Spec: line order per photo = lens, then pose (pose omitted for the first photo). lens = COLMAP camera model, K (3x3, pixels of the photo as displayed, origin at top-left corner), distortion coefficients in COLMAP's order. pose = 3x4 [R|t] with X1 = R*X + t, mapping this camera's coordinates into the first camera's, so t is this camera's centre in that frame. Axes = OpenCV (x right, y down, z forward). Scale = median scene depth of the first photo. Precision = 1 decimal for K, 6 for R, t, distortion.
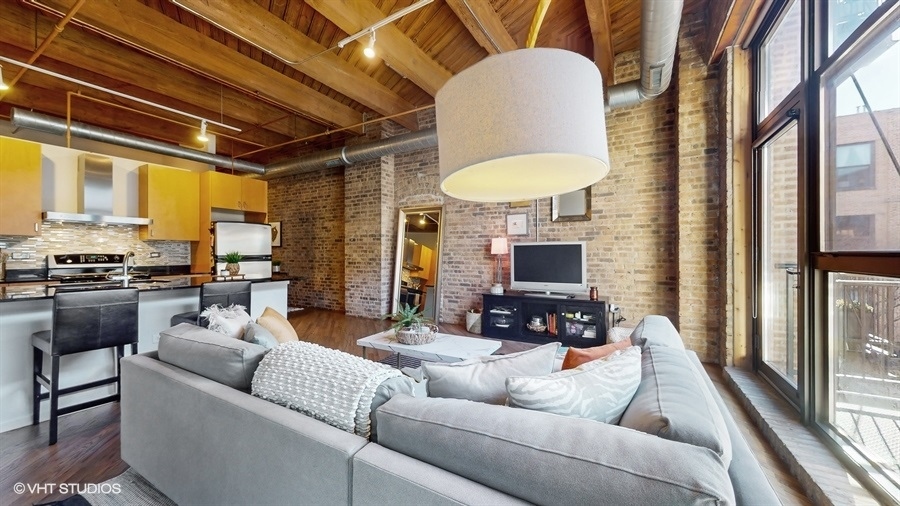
lens RADIAL K [[331.8, 0, 451.0], [0, 331.8, 254.2], [0, 0, 1]] dist [0.000858, -0.000280]
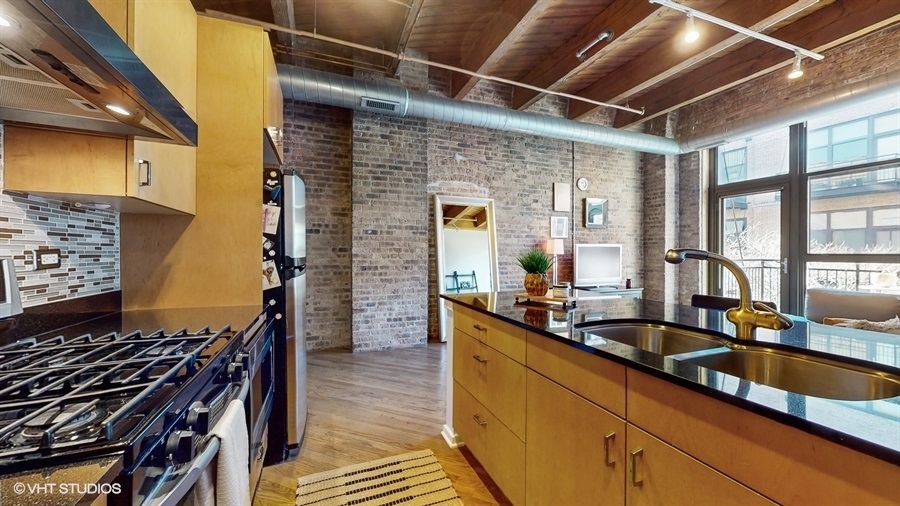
lens RADIAL K [[331.8, 0, 450.2], [0, 331.8, 251.9], [0, 0, 1]] dist [0.000858, -0.000280]
pose [[0.621428, 0.004536, 0.783458, -0.903322], [-0.000986, 0.999987, -0.005008, -0.002007], [-0.783470, 0.002339, 0.621425, 0.619498]]
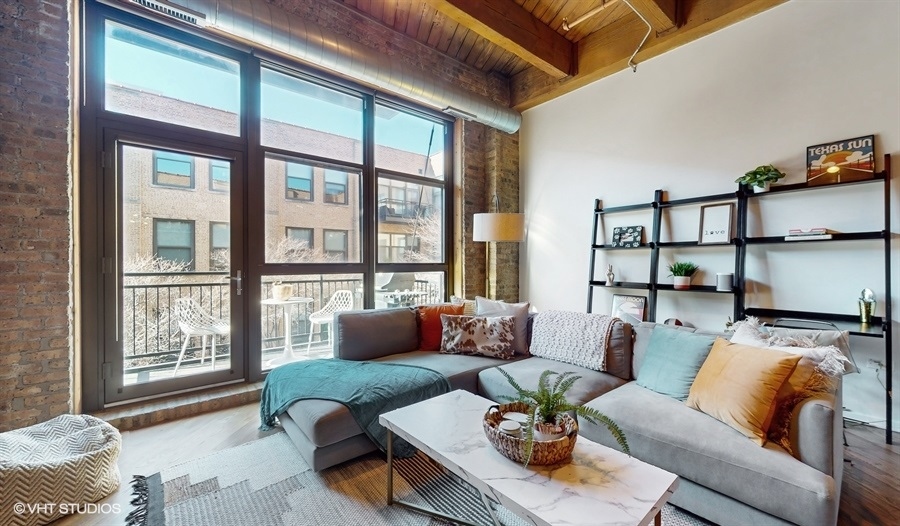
lens RADIAL K [[342.7, 0, 435.5], [0, 342.7, 262.3], [0, 0, 1]] dist [-0.001976, 0.000984]
pose [[-0.925216, 0.003972, 0.379420, -0.101980], [0.004052, 0.999992, -0.000586, -0.001950], [-0.379419, 0.000995, -0.925225, 0.903955]]
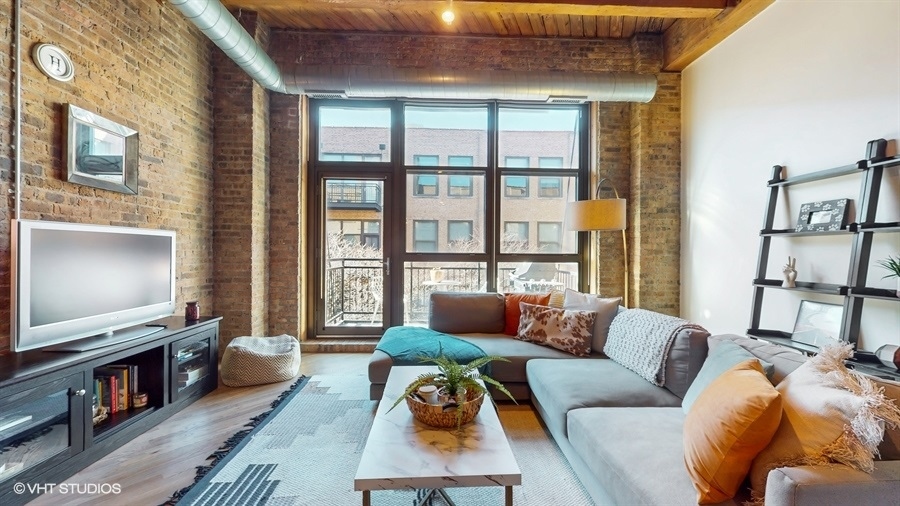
lens RADIAL K [[331.8, 0, 452.8], [0, 331.8, 255.2], [0, 0, 1]] dist [0.000858, -0.000280]
pose [[-0.527214, -0.005882, 0.849712, -0.346358], [-0.002732, 0.999983, 0.005227, -0.000268], [-0.849728, 0.000434, -0.527221, 0.766161]]
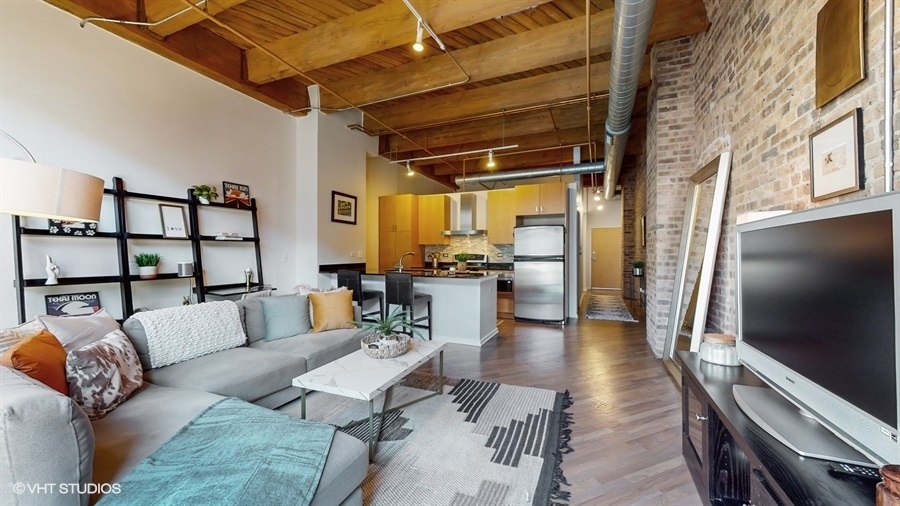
lens RADIAL K [[331.8, 0, 446.5], [0, 331.8, 256.1], [0, 0, 1]] dist [0.000858, -0.000280]
pose [[0.096748, 0.008567, -0.995272, 0.472946], [-0.004526, 0.999956, 0.008167, -0.003270], [0.995299, 0.003715, 0.096782, 0.643945]]
